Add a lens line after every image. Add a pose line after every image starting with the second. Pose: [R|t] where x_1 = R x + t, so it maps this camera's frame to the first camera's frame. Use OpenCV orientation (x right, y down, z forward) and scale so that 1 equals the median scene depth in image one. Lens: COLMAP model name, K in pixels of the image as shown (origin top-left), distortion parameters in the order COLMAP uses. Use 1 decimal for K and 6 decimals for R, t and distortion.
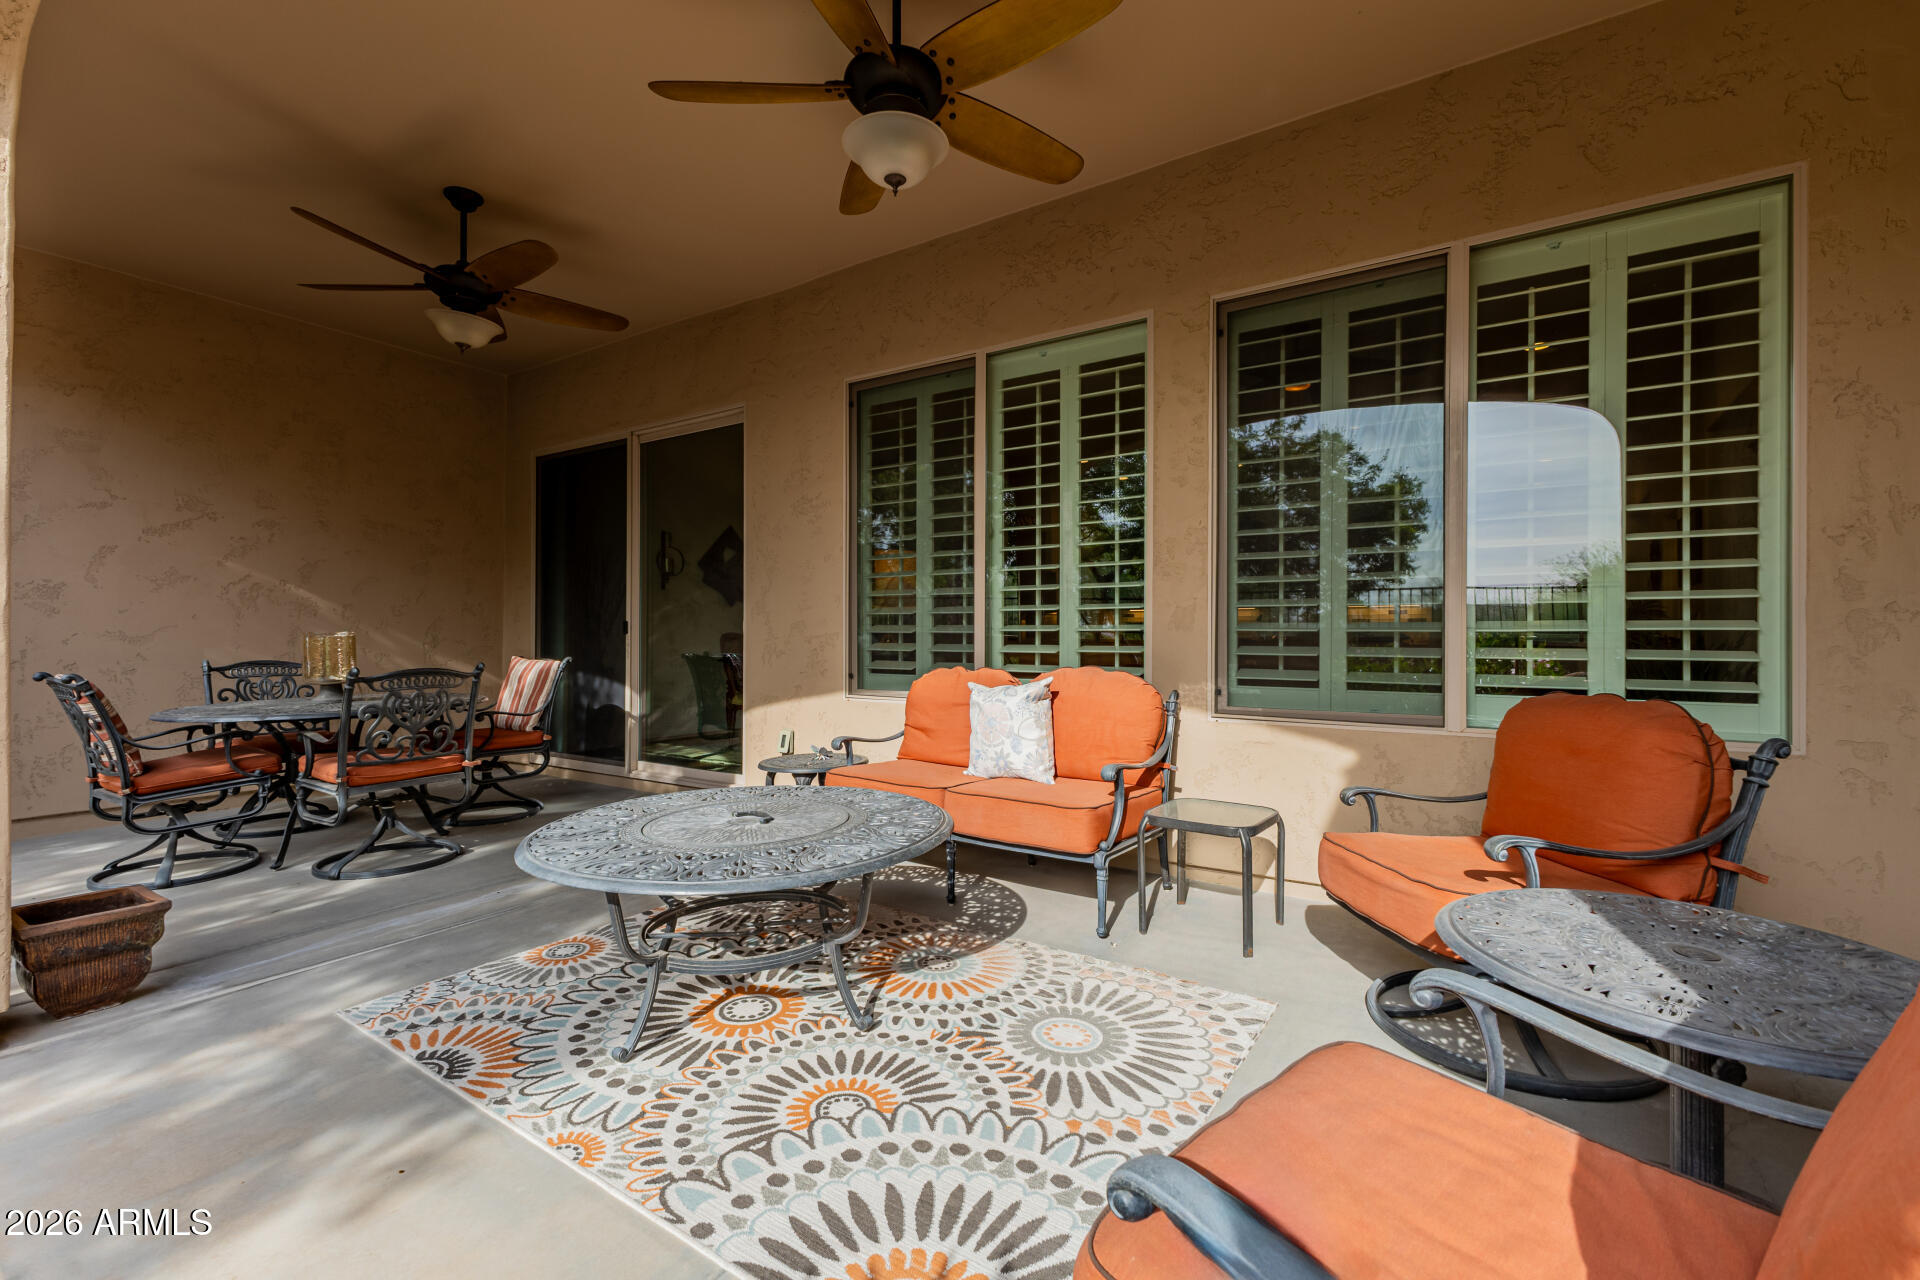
lens RADIAL K [[835.3, 0, 968.5], [0, 835.3, 640.1], [0, 0, 1]] dist [0.011453, -0.001775]
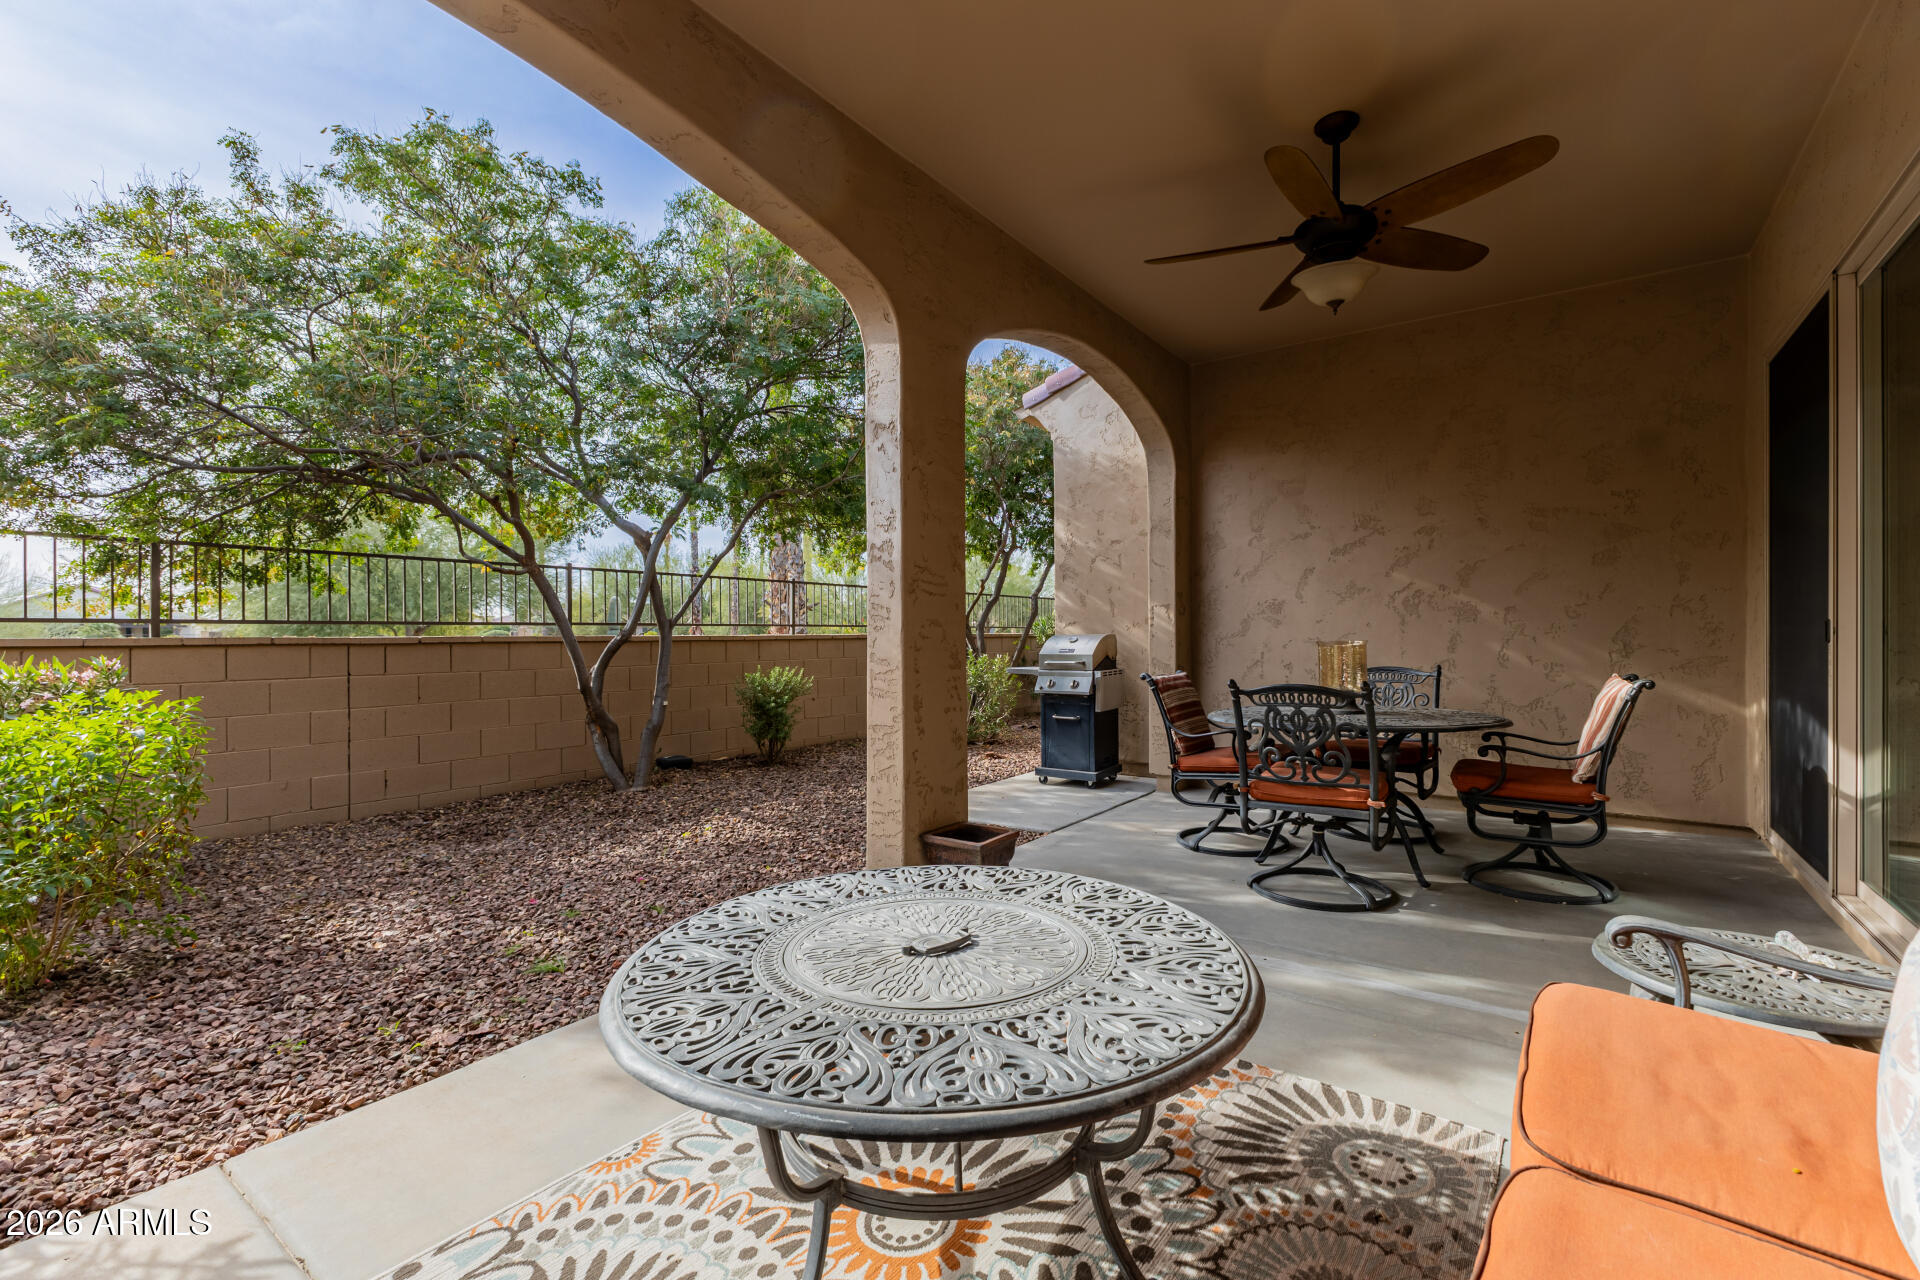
lens RADIAL K [[835.3, 0, 969.8], [0, 835.3, 635.5], [0, 0, 1]] dist [0.011453, -0.001775]
pose [[-0.047106, 0.001111, -0.998889, 0.235403], [-0.001521, 0.999998, 0.001184, -0.016905], [0.998889, 0.001575, -0.047104, 0.627623]]
